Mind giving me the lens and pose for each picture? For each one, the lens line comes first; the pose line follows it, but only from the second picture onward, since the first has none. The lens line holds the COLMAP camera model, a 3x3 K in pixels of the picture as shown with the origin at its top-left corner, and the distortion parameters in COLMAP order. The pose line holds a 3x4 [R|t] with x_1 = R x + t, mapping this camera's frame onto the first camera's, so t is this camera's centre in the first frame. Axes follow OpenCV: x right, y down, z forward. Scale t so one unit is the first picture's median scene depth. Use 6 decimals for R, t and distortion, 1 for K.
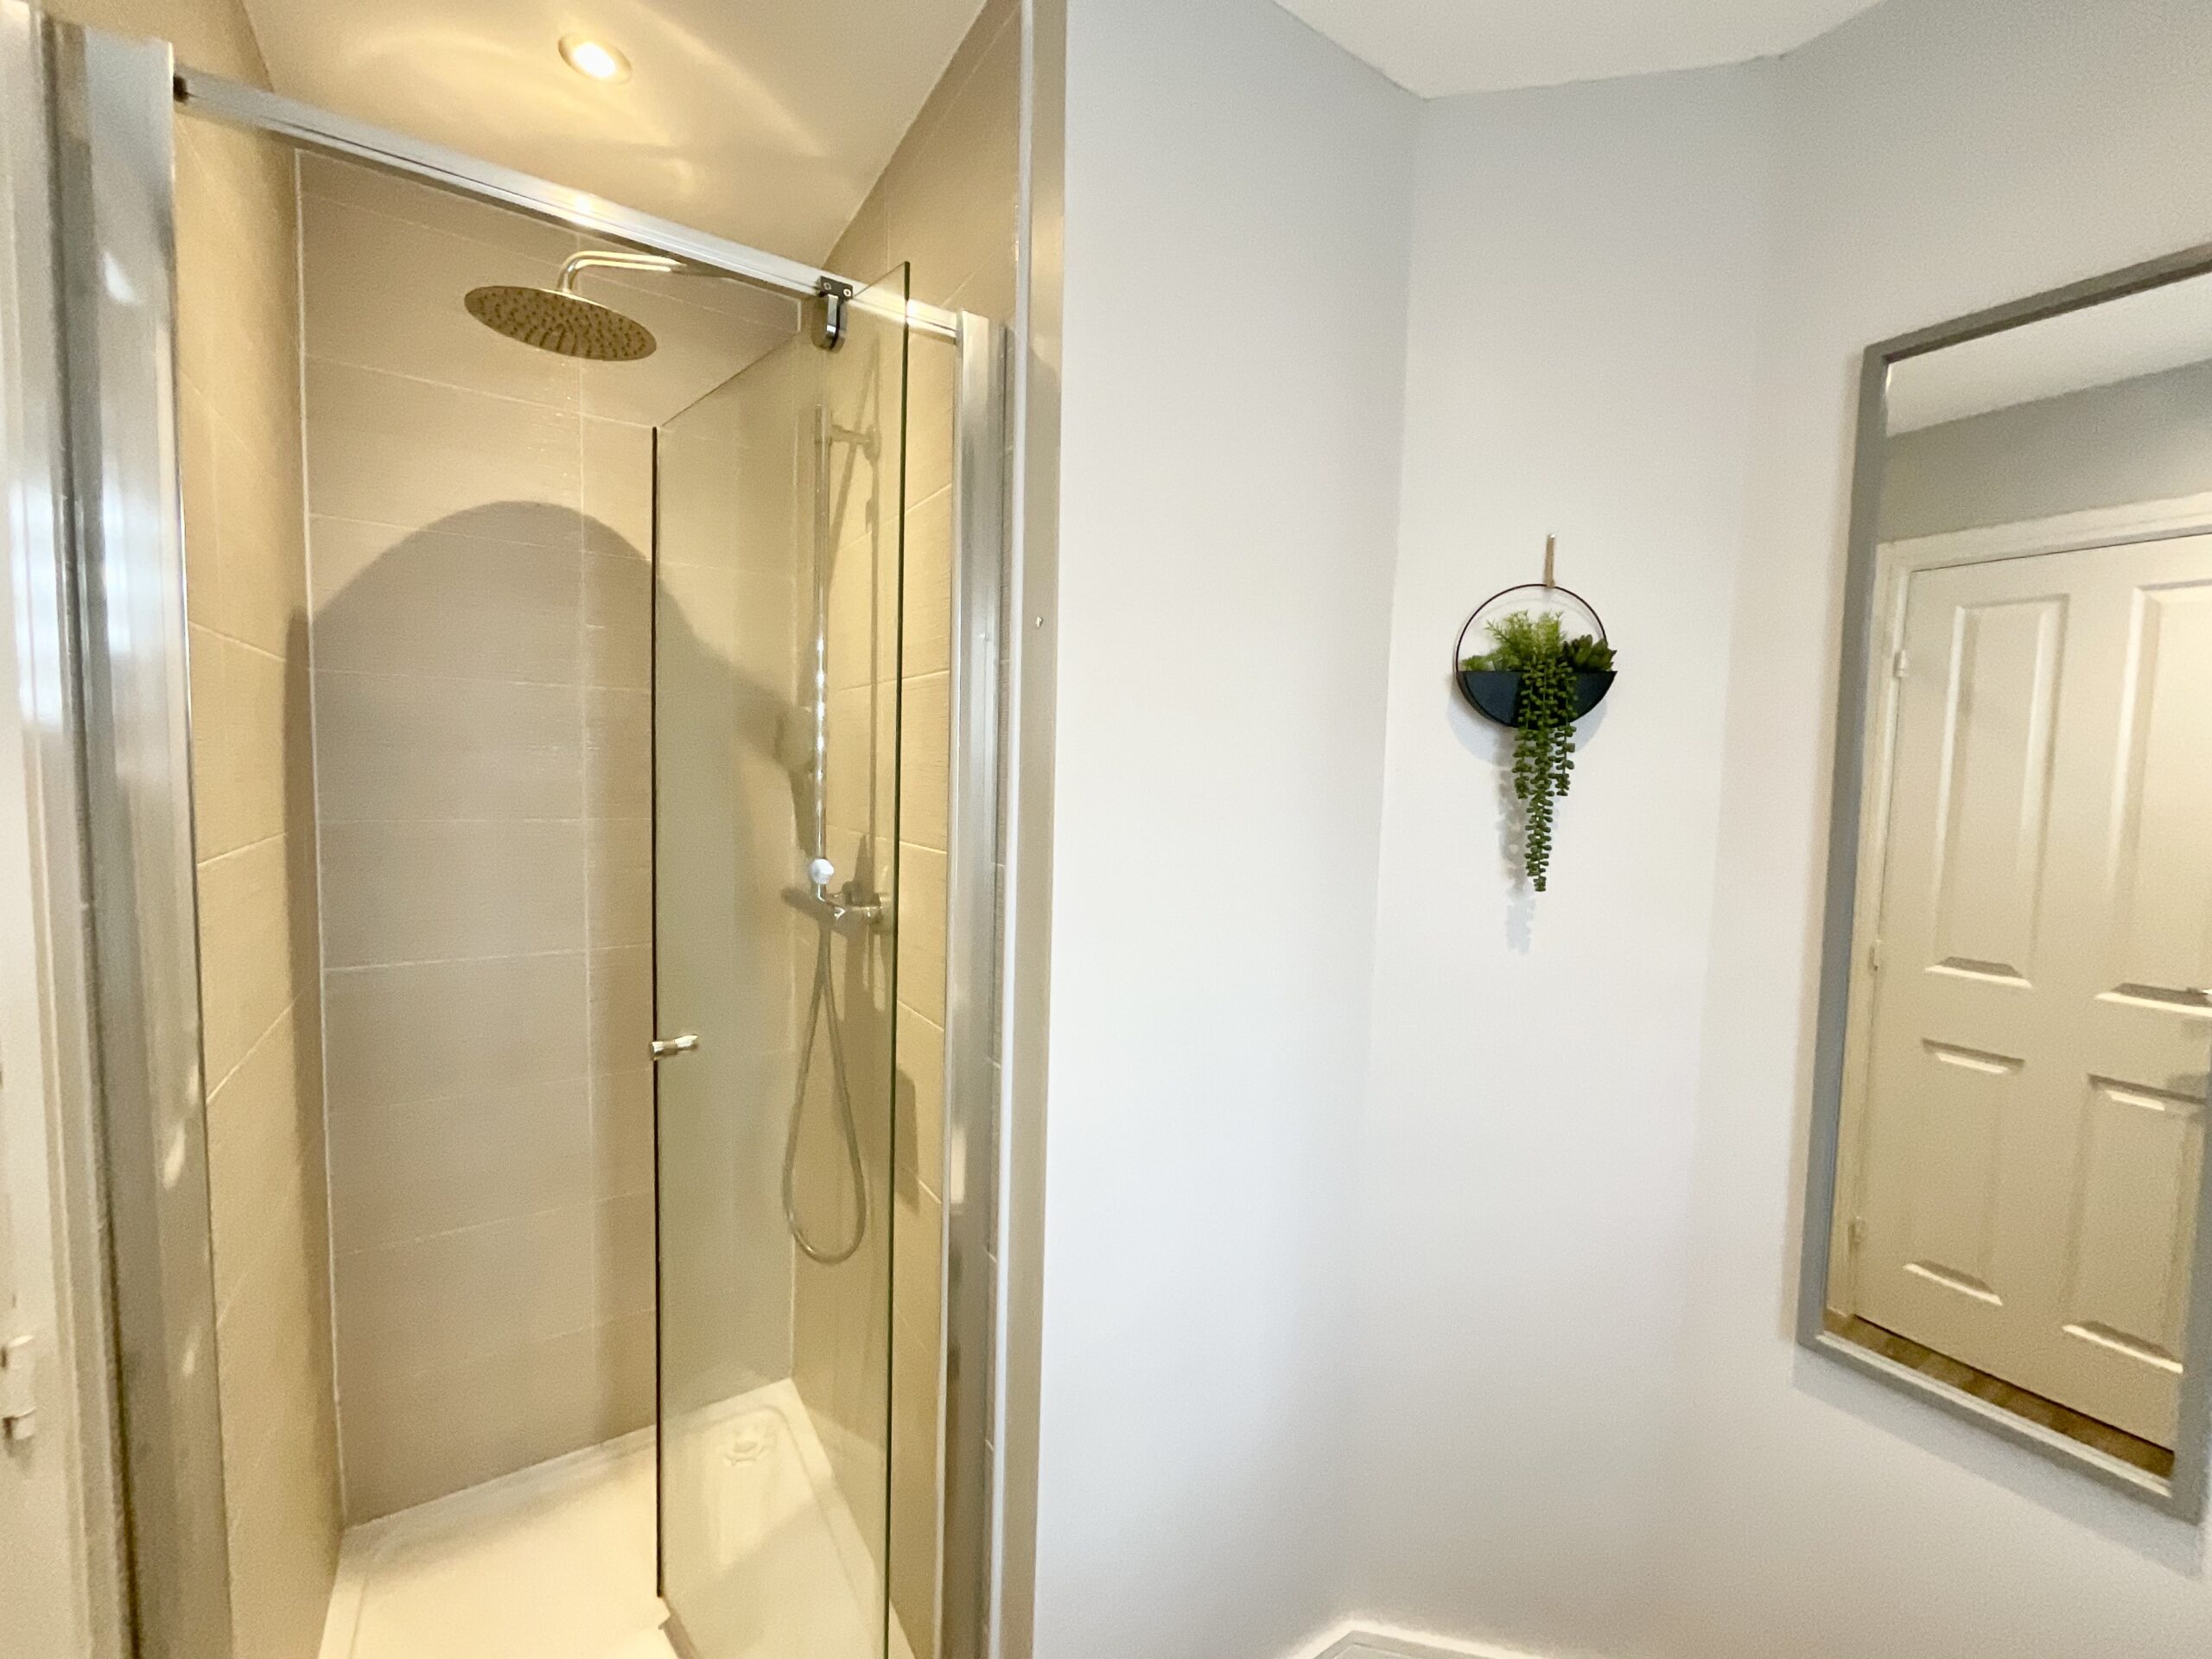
lens RADIAL K [[897.7, 0, 1103.1], [0, 897.7, 835.8], [0, 0, 1]] dist [-0.001503, -0.001113]
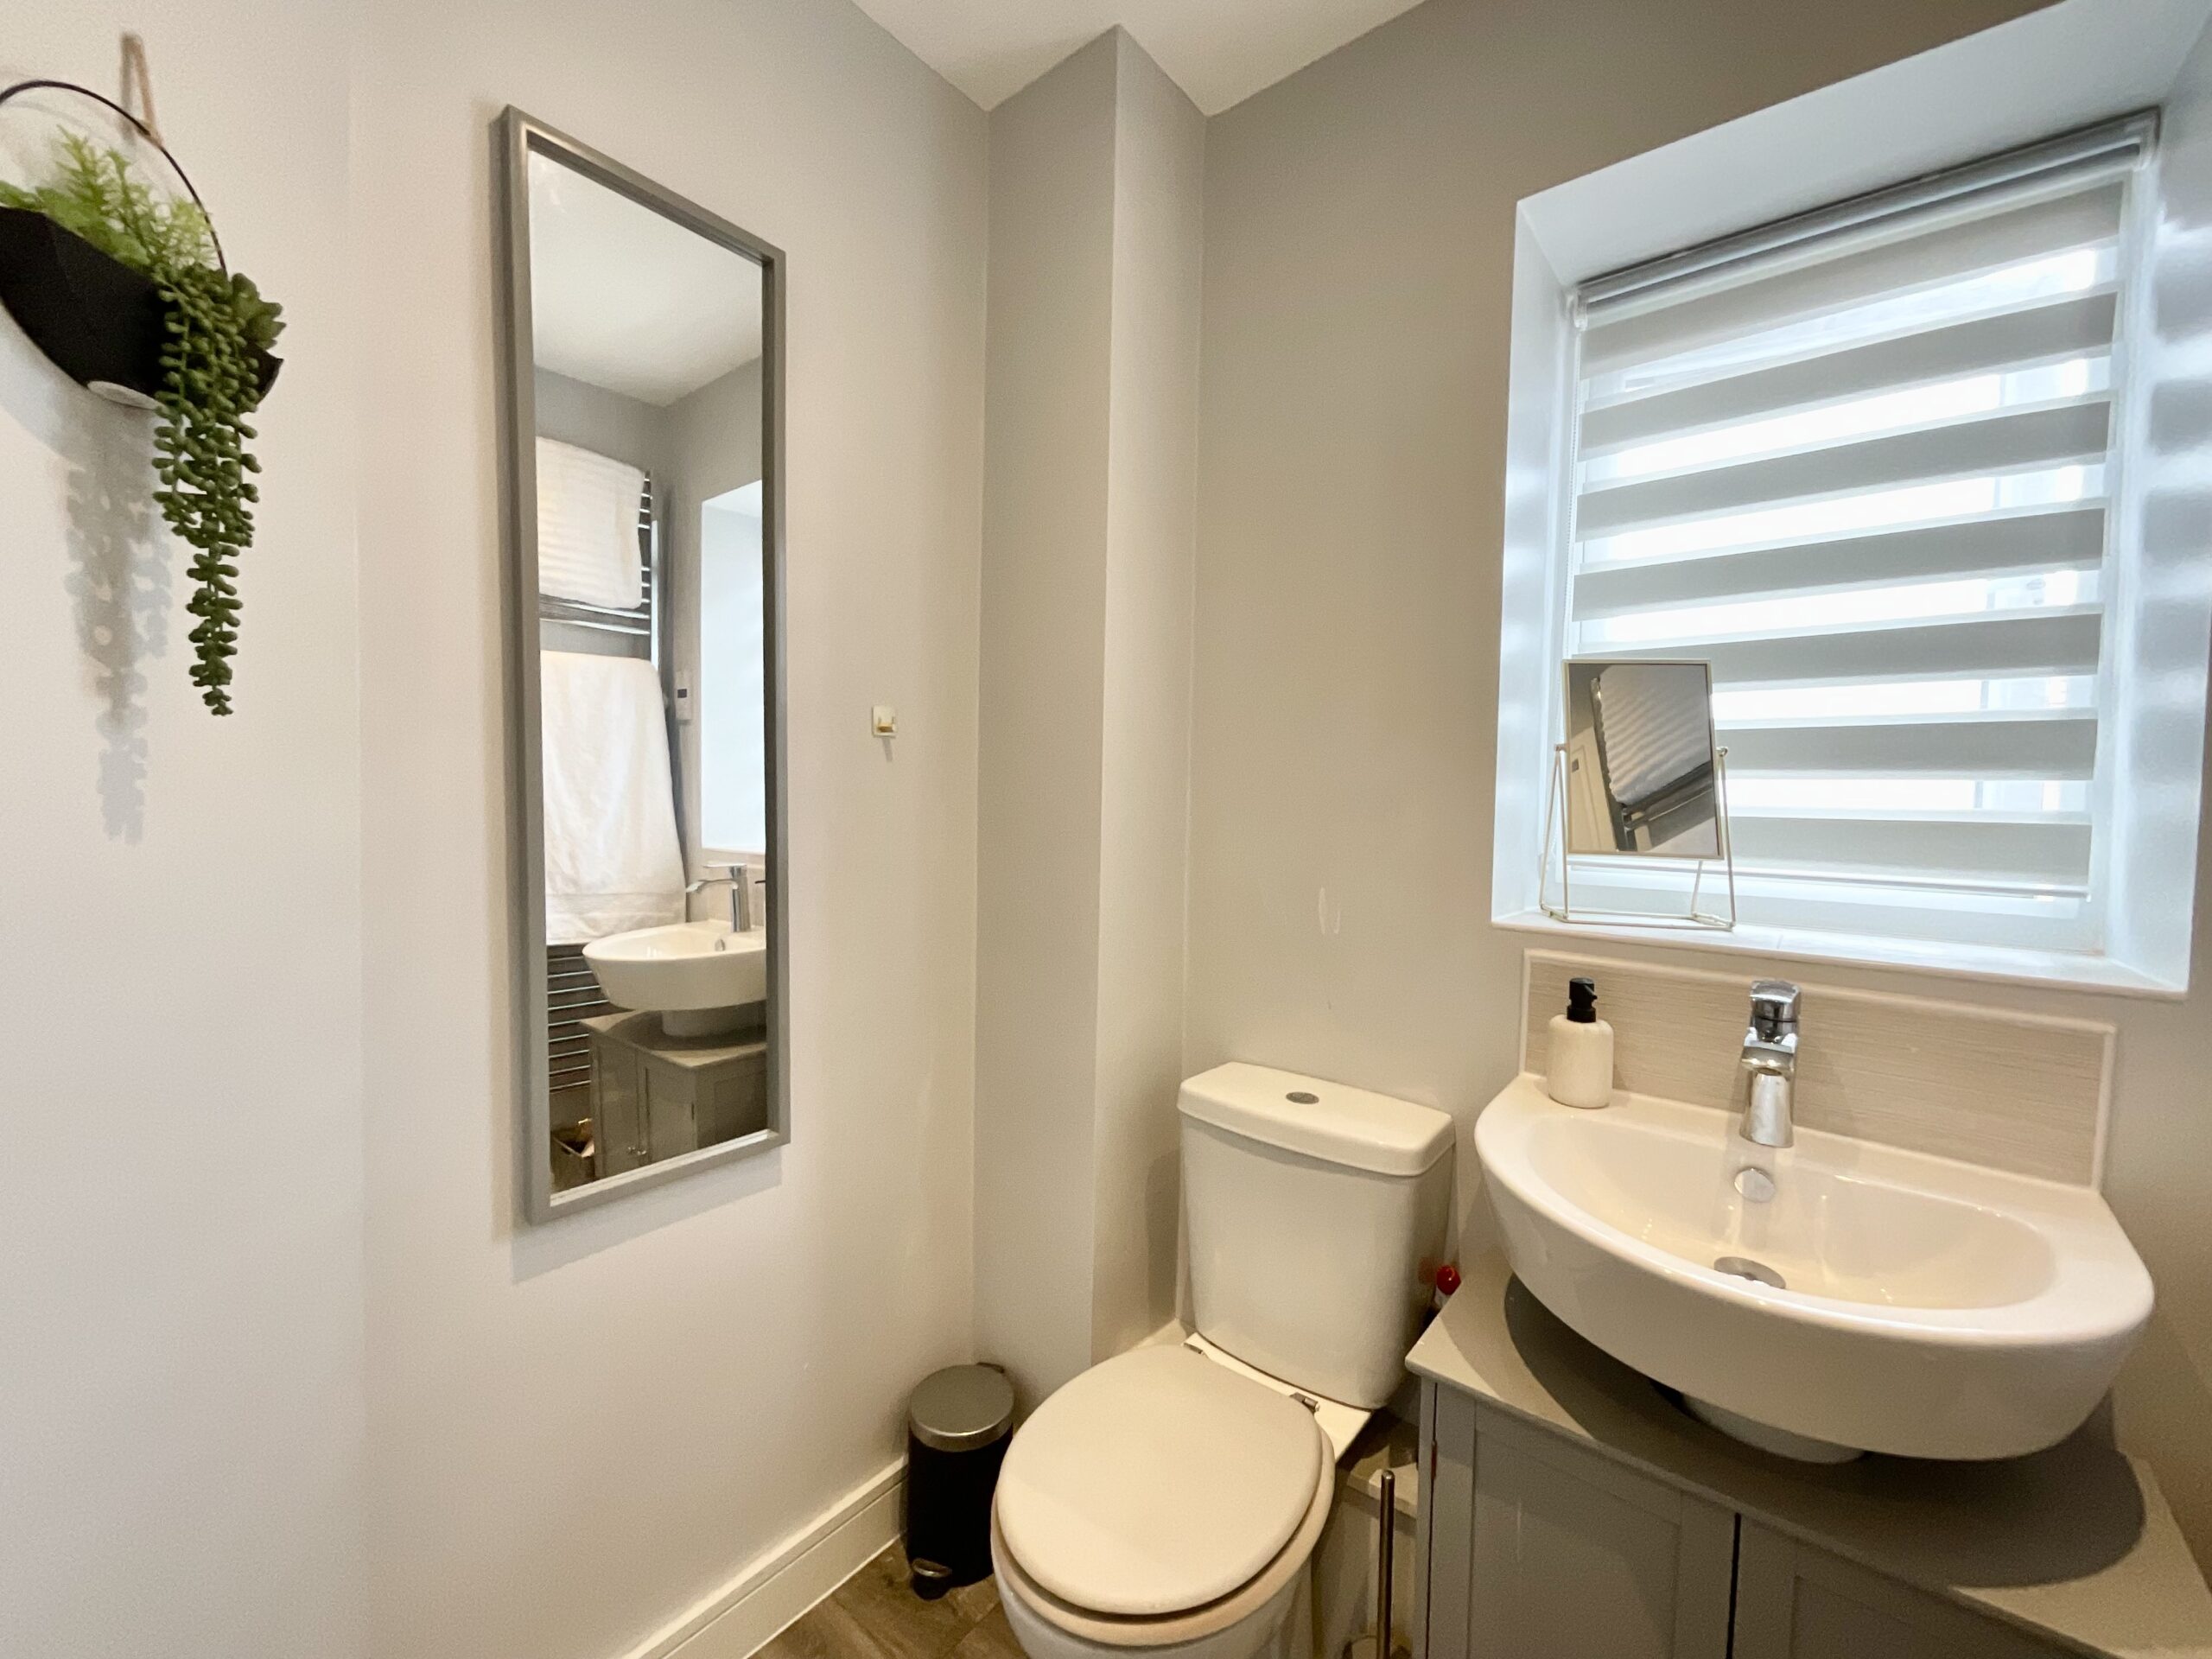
lens RADIAL K [[897.7, 0, 1102.9], [0, 897.7, 836.8], [0, 0, 1]] dist [-0.001503, -0.001113]
pose [[-0.306186, -0.083247, 0.948325, -0.198118], [0.027260, 0.994994, 0.096145, 0.093460], [-0.951581, 0.055289, -0.302384, 0.624477]]
